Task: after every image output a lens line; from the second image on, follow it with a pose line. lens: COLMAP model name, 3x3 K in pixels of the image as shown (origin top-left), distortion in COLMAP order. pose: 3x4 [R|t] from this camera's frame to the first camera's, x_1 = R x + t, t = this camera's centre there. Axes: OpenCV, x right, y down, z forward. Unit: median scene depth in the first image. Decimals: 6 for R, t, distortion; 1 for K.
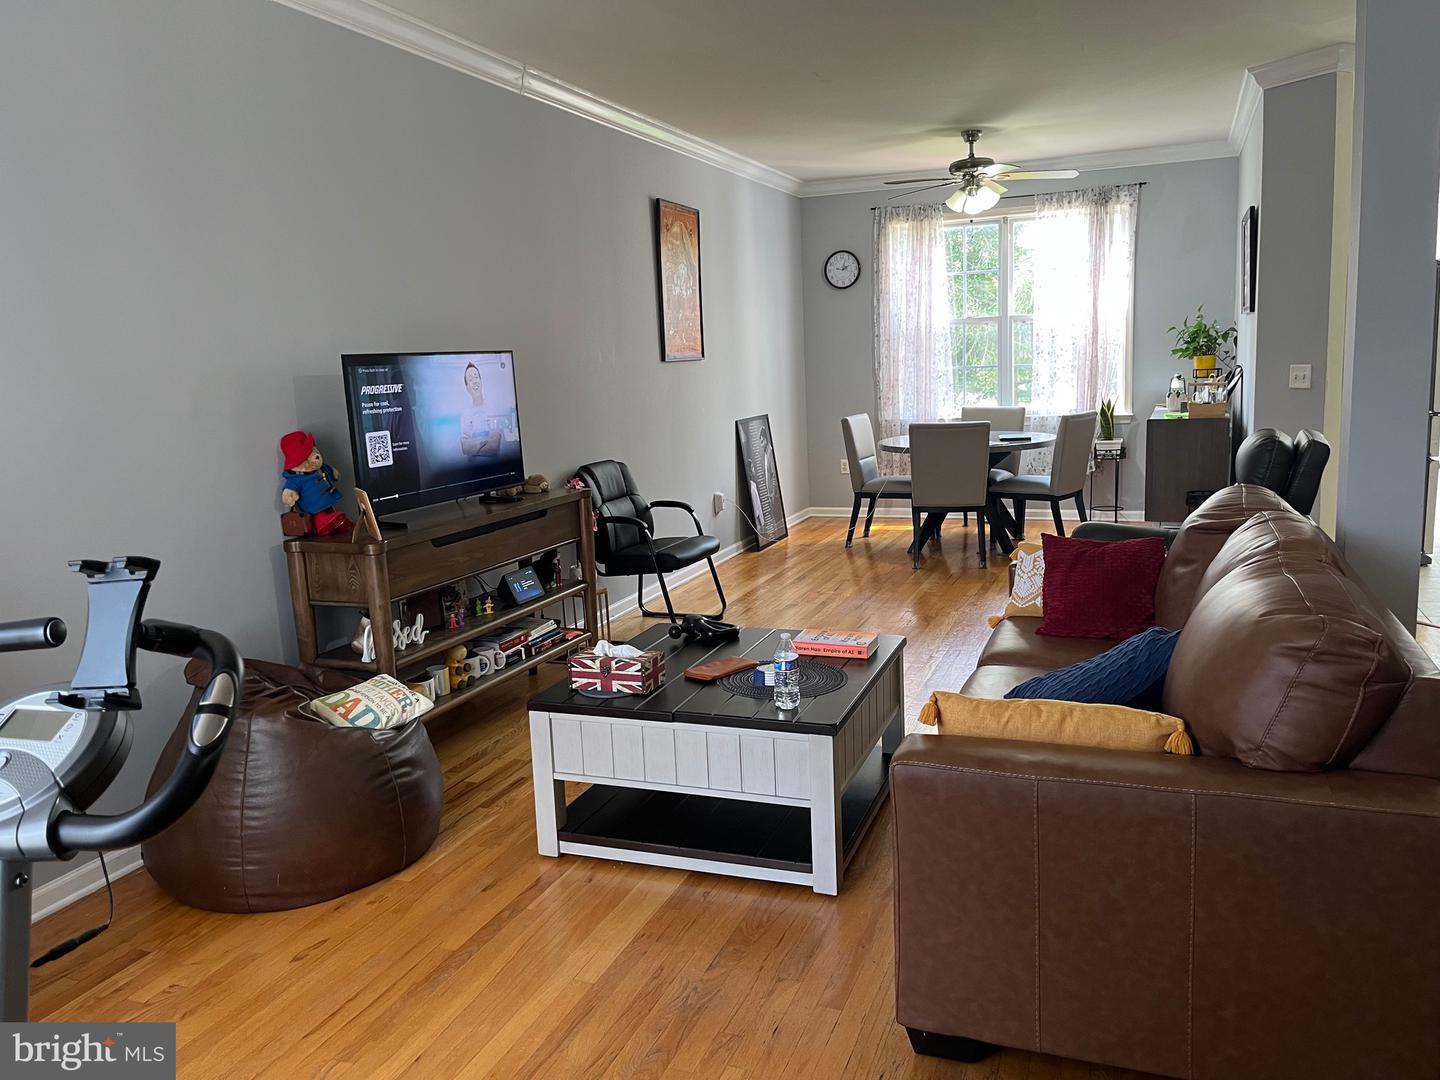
lens RADIAL K [[1045.0, 0, 720.0], [0, 1045.0, 540.0], [0, 0, 1]] dist [0.096827, -0.108738]
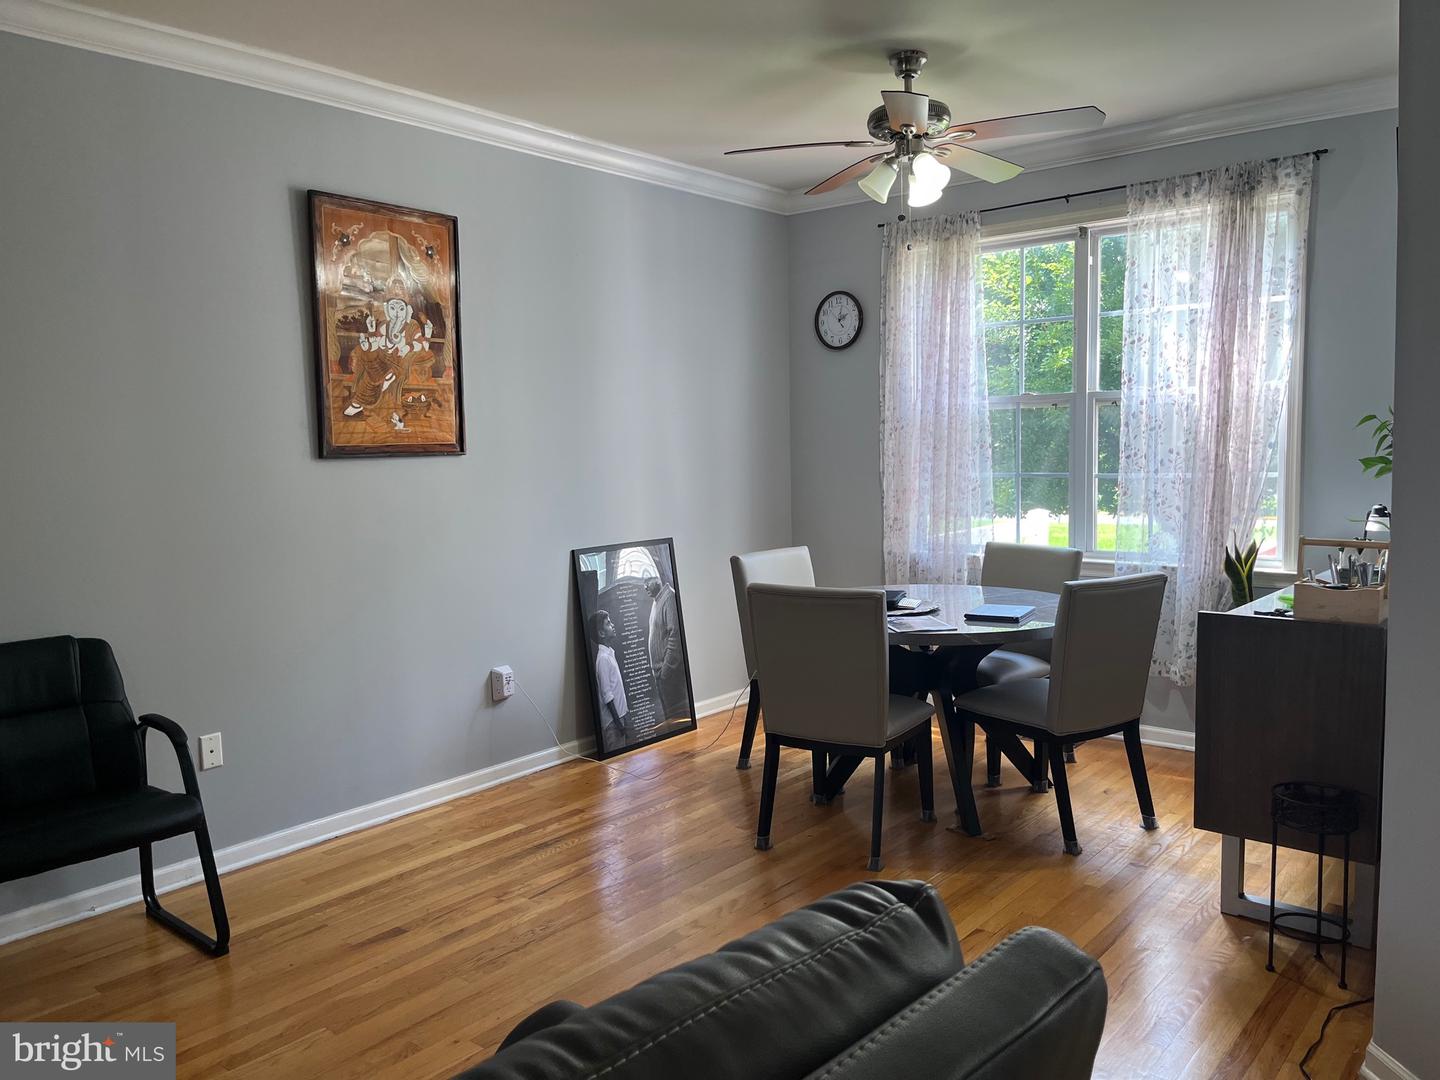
lens RADIAL K [[1045.0, 0, 720.0], [0, 1045.0, 540.0], [0, 0, 1]] dist [0.096827, -0.108738]
pose [[0.952338, 0.048397, -0.301181, 0.275016], [-0.069621, 0.995760, -0.060133, -0.083693], [0.296994, 0.078235, 0.951669, 0.402693]]
